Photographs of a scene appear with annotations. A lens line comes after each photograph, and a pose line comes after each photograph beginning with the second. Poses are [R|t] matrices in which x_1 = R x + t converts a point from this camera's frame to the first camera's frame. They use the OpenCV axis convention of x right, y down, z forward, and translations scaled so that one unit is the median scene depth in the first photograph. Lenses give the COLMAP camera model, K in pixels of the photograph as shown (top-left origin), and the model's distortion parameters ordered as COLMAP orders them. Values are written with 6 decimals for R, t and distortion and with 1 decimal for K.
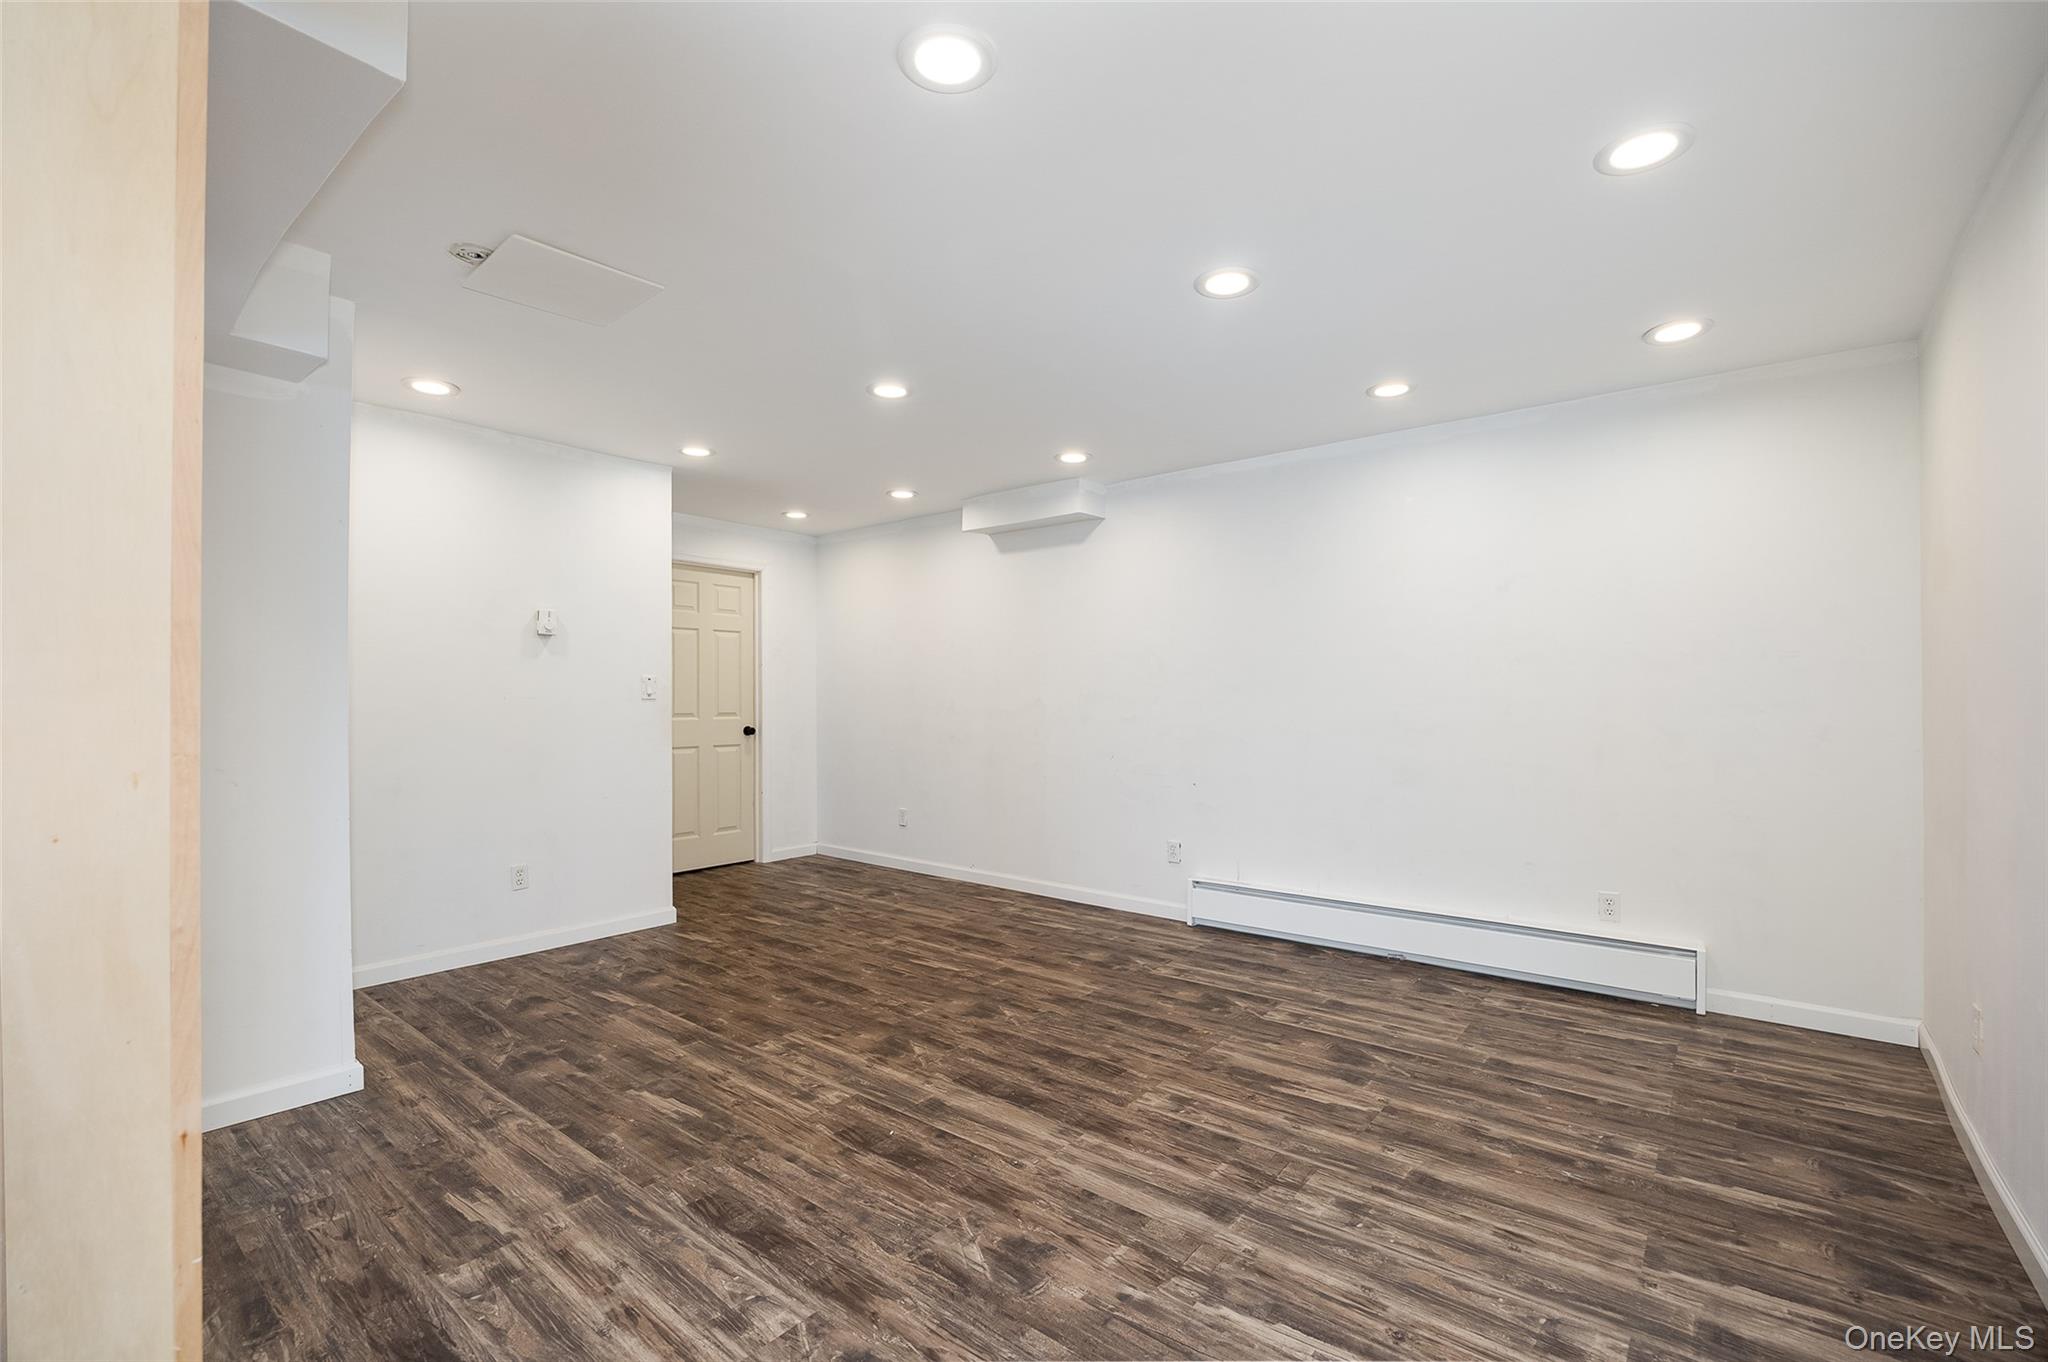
lens RADIAL K [[896.4, 0, 1026.8], [0, 896.4, 698.9], [0, 0, 1]] dist [-0.013633, 0.000467]
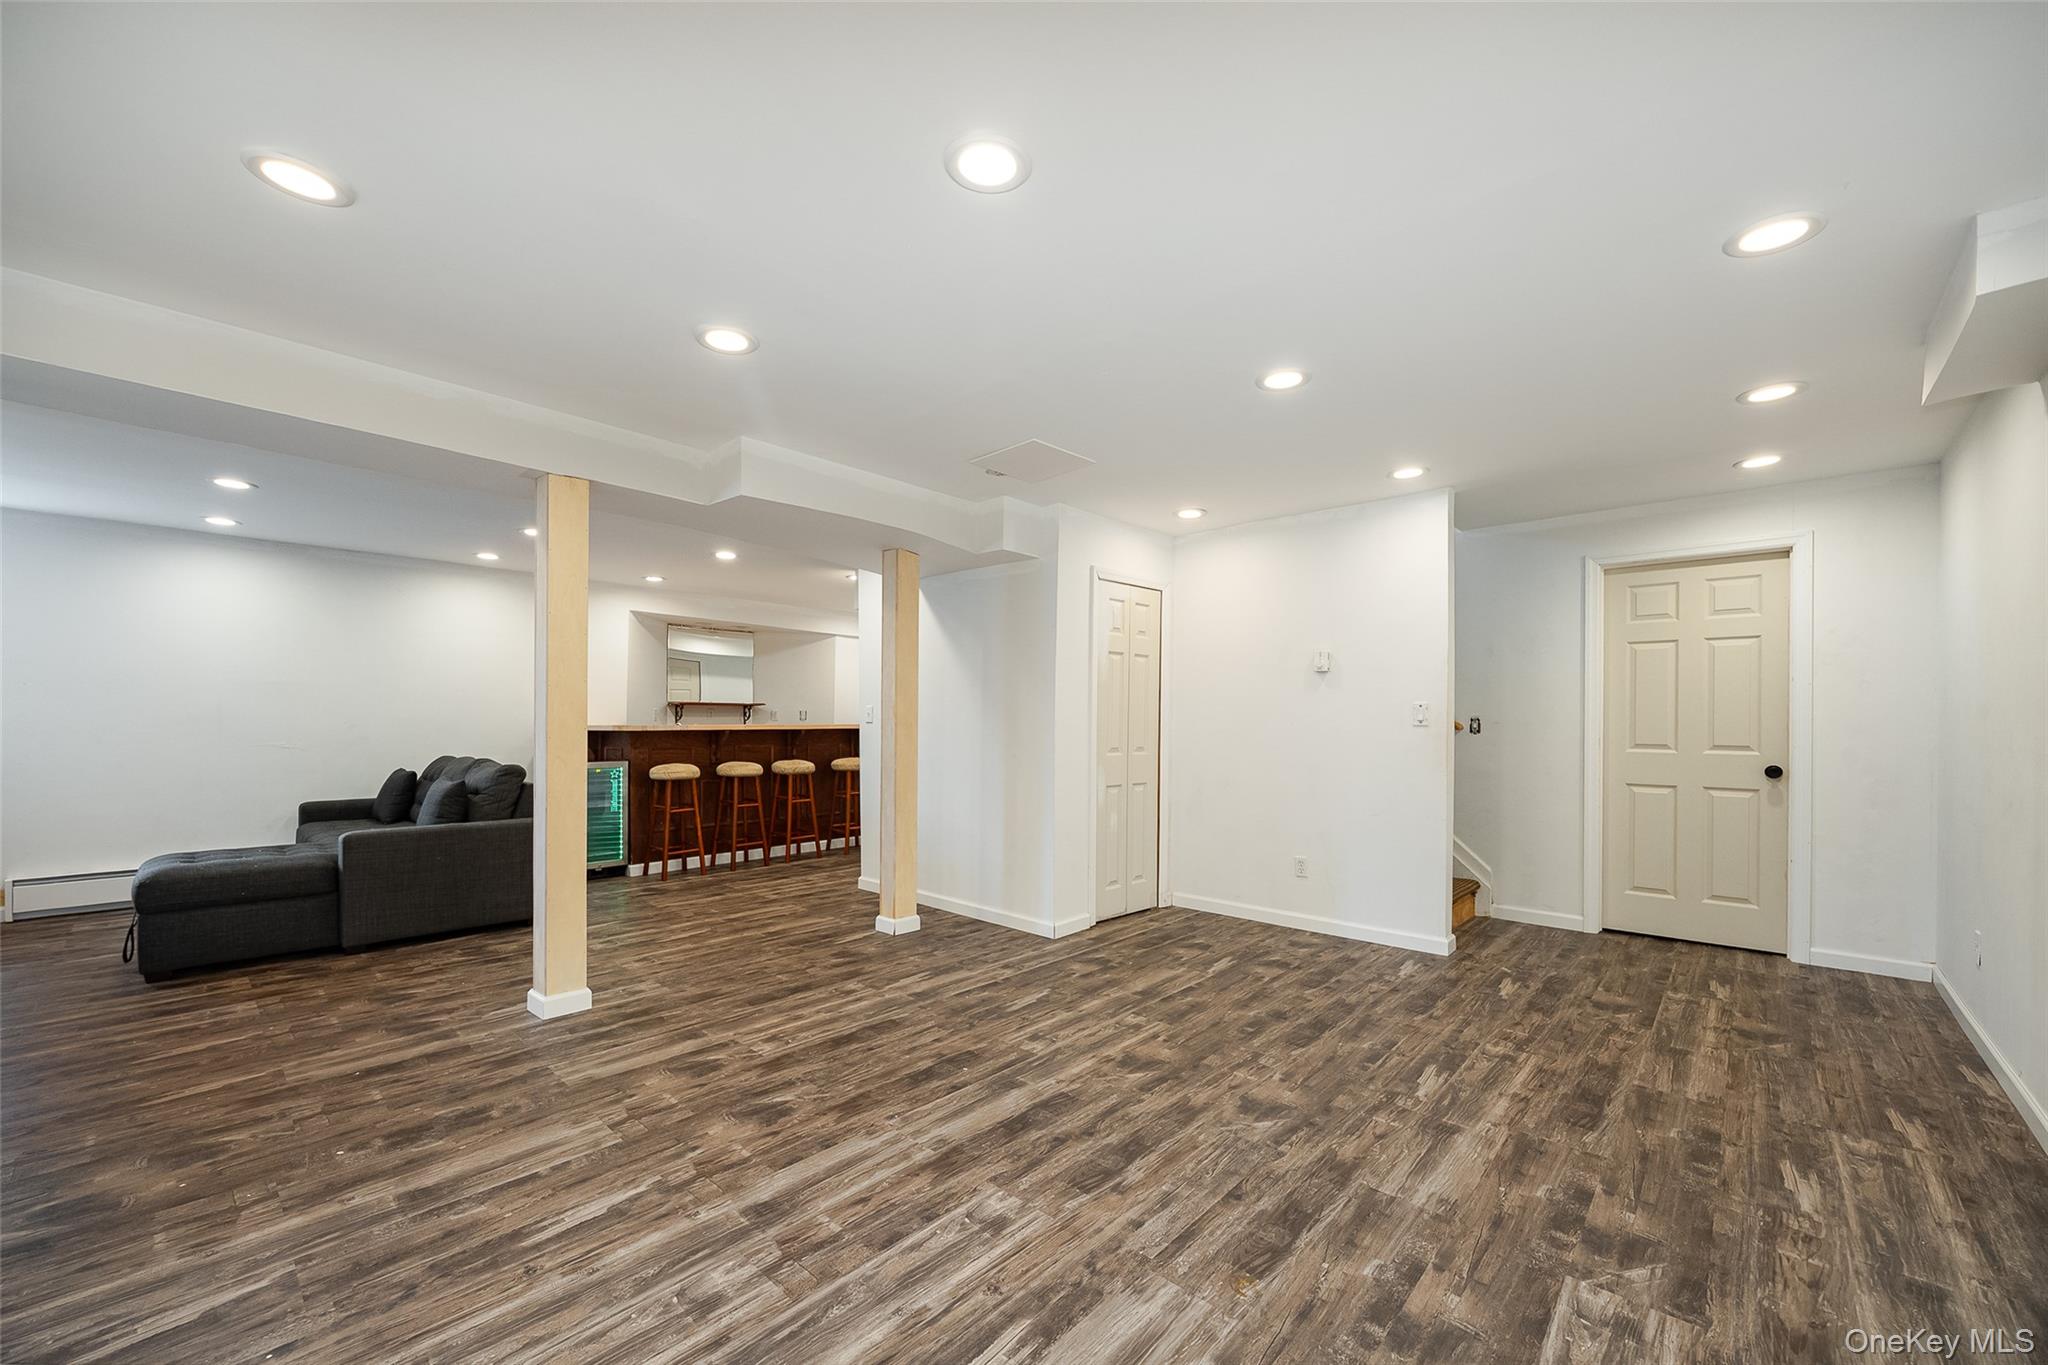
lens RADIAL K [[792.7, 0, 1031.6], [0, 792.7, 689.7], [0, 0, 1]] dist [-0.001679, 0.000004]
pose [[-0.067607, -0.041347, -0.996855, 0.788894], [-0.005644, 0.999141, -0.041059, -0.001532], [0.997696, 0.002850, -0.067782, 0.944962]]
